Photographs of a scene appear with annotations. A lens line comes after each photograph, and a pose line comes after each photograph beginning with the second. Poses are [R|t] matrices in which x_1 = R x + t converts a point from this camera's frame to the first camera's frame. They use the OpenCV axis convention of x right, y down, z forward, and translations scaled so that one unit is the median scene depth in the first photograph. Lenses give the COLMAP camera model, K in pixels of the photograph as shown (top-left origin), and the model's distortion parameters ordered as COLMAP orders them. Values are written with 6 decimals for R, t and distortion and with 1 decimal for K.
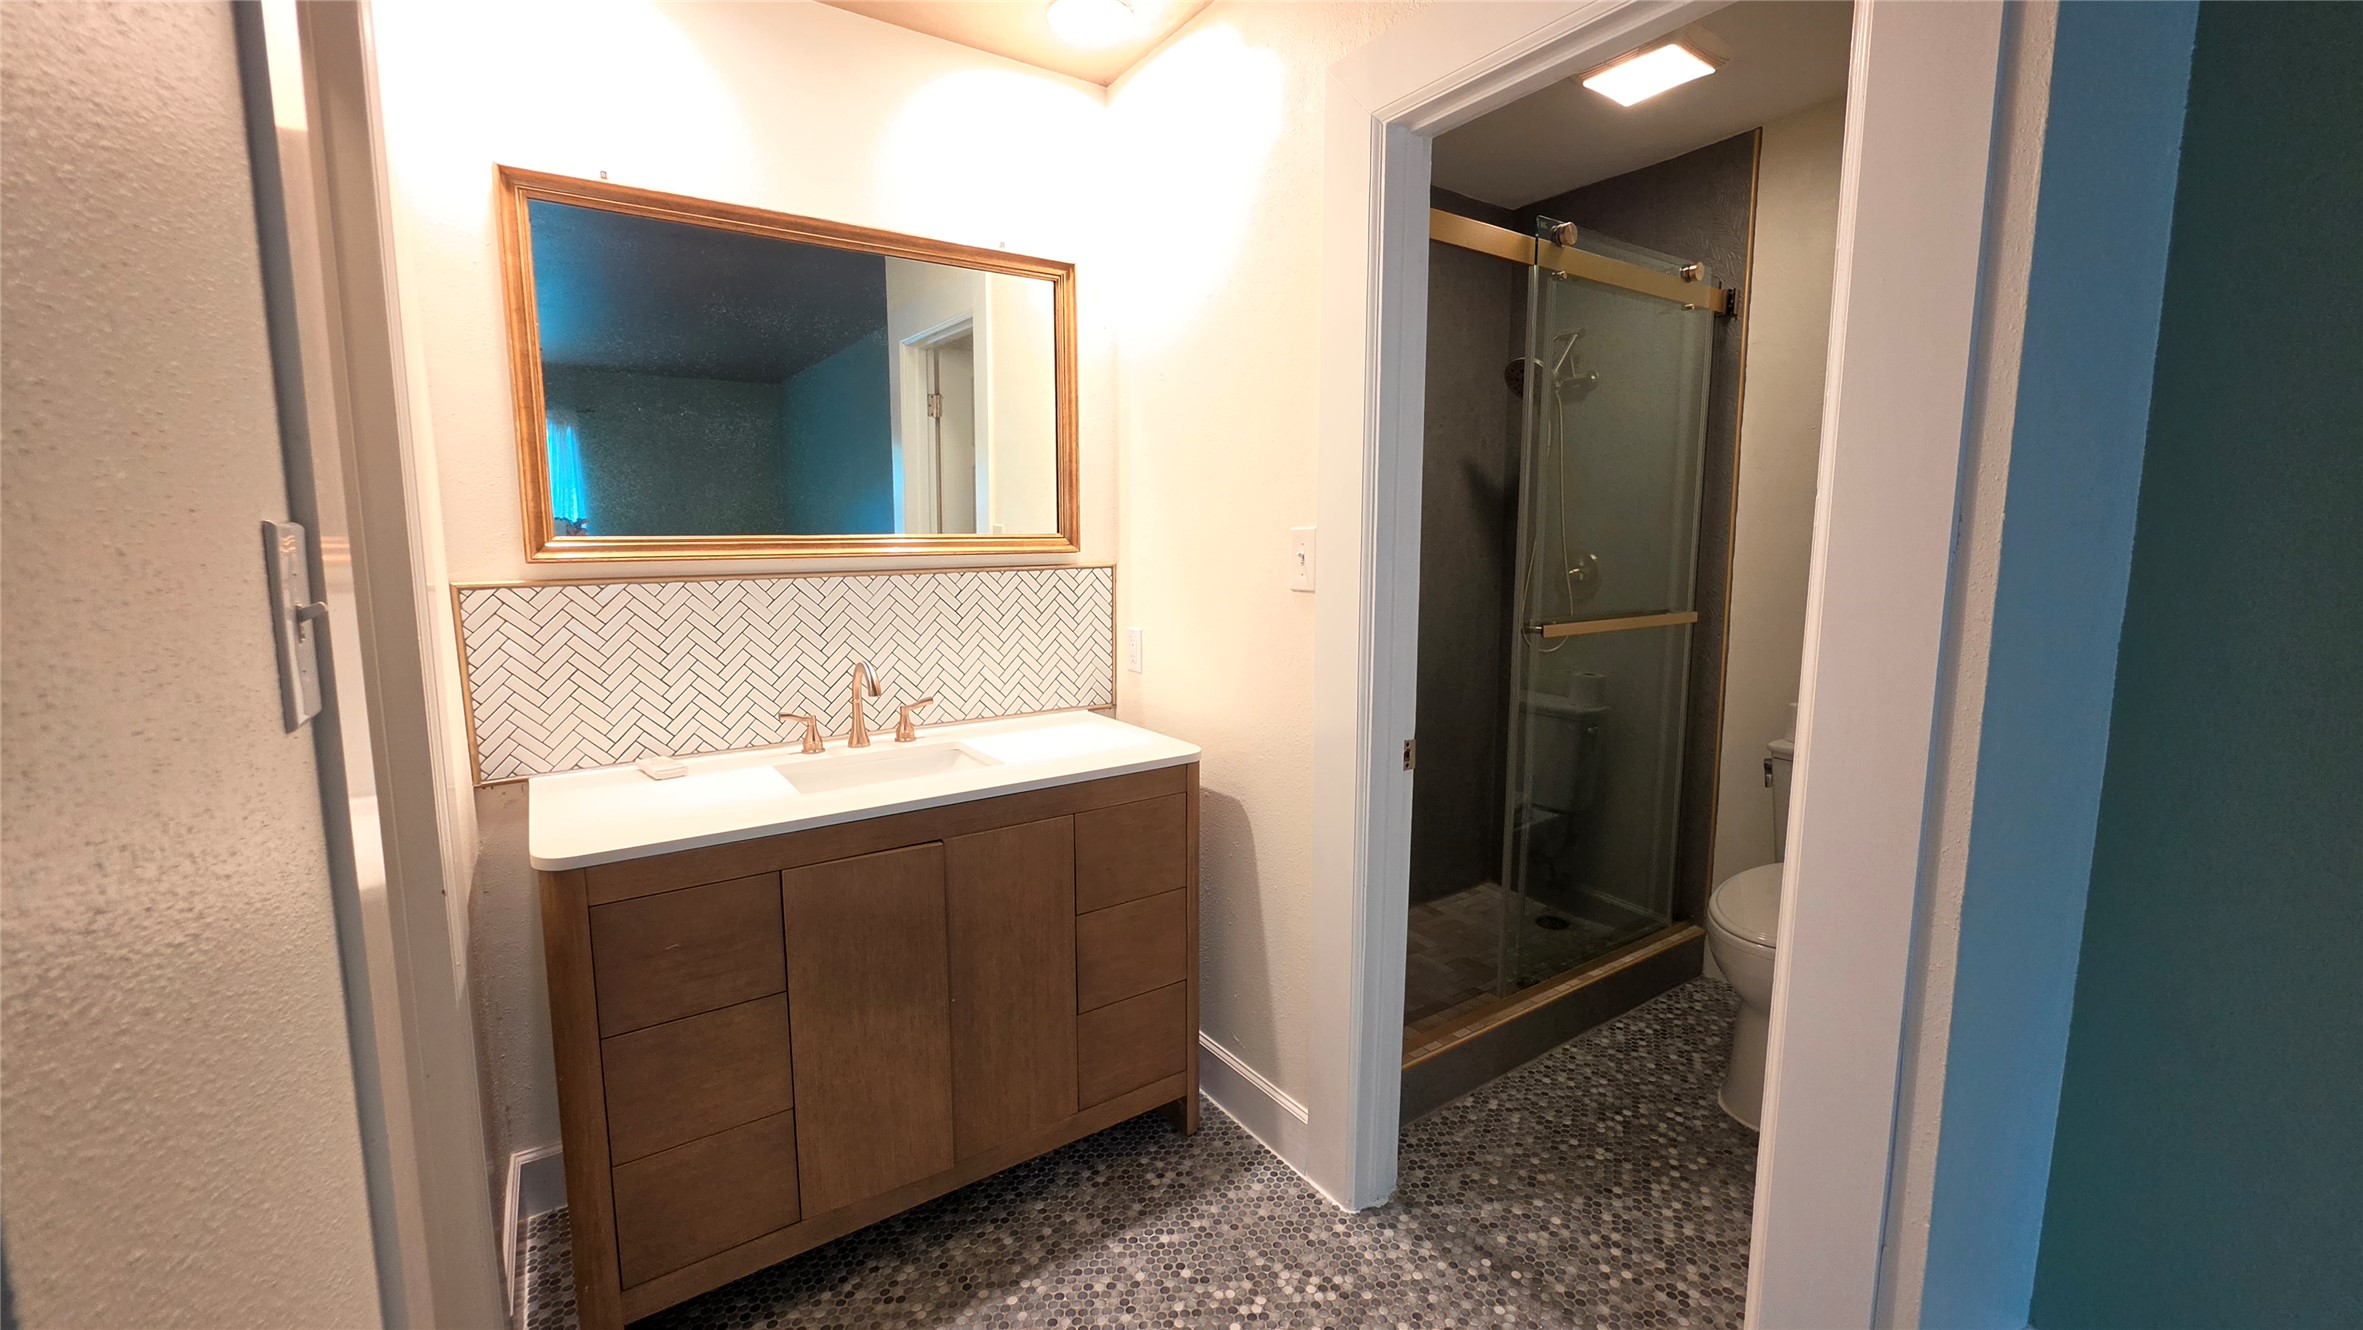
lens RADIAL K [[952.3, 0, 1189.4], [0, 952.3, 655.0], [0, 0, 1]] dist [-0.001049, 0.000002]
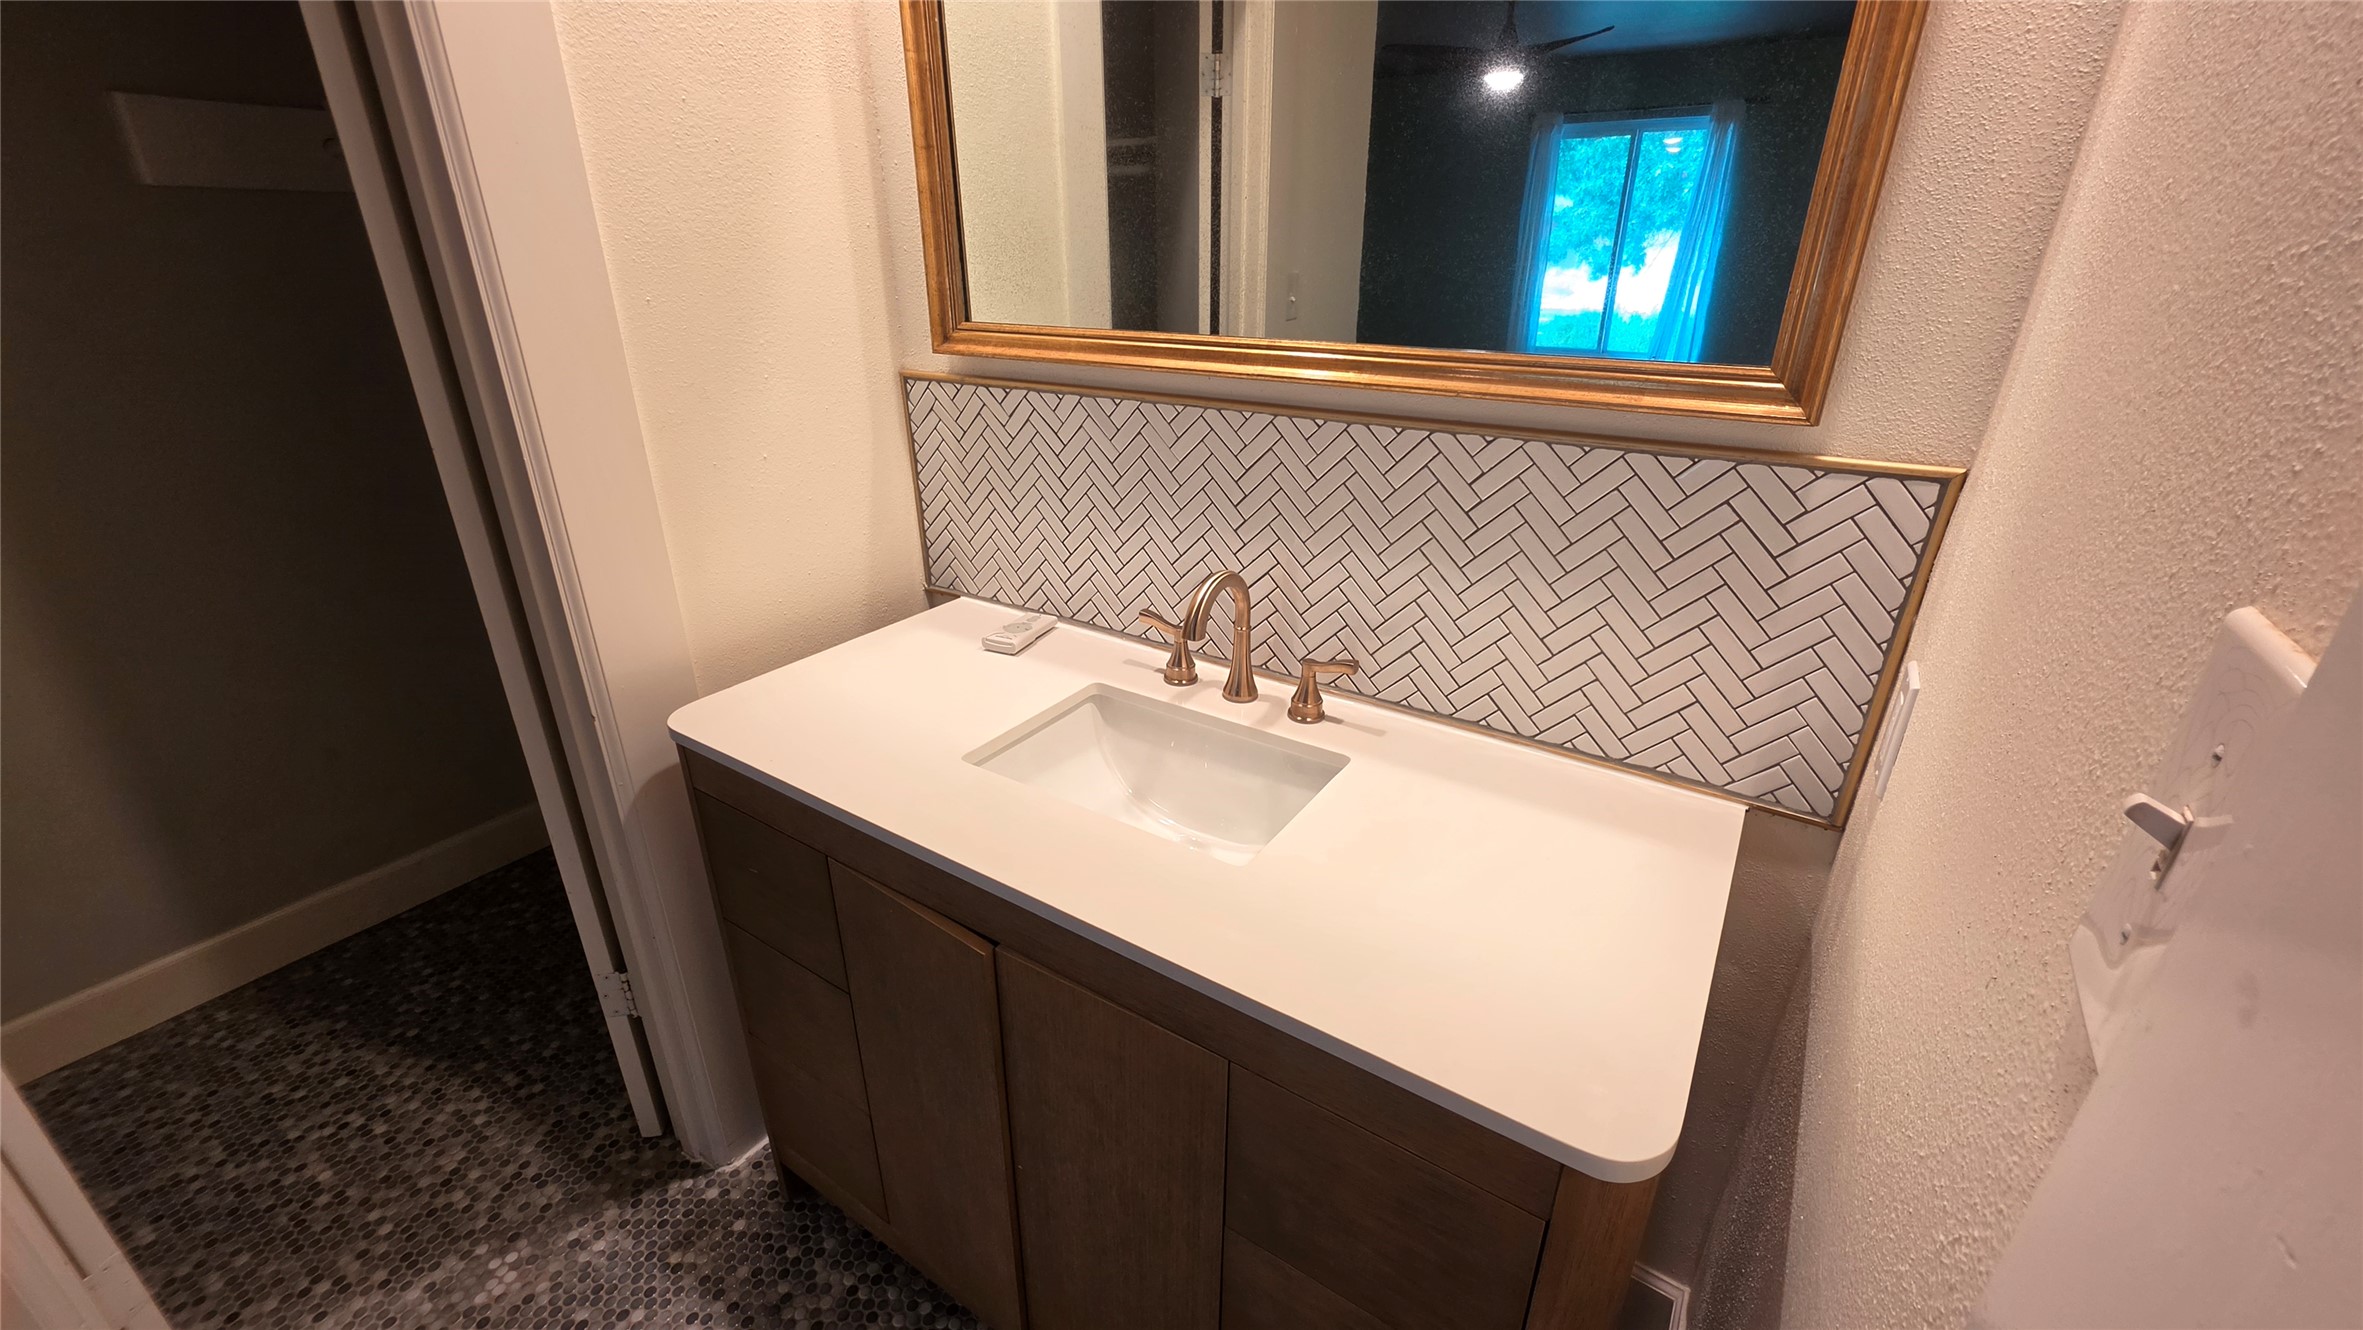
lens RADIAL K [[952.3, 0, 1175.6], [0, 952.3, 652.1], [0, 0, 1]] dist [-0.001049, 0.000002]
pose [[0.364580, 0.373813, -0.852846, 0.111198], [-0.120135, 0.927112, 0.355009, -0.103563], [0.923390, -0.026972, 0.382914, 0.511477]]
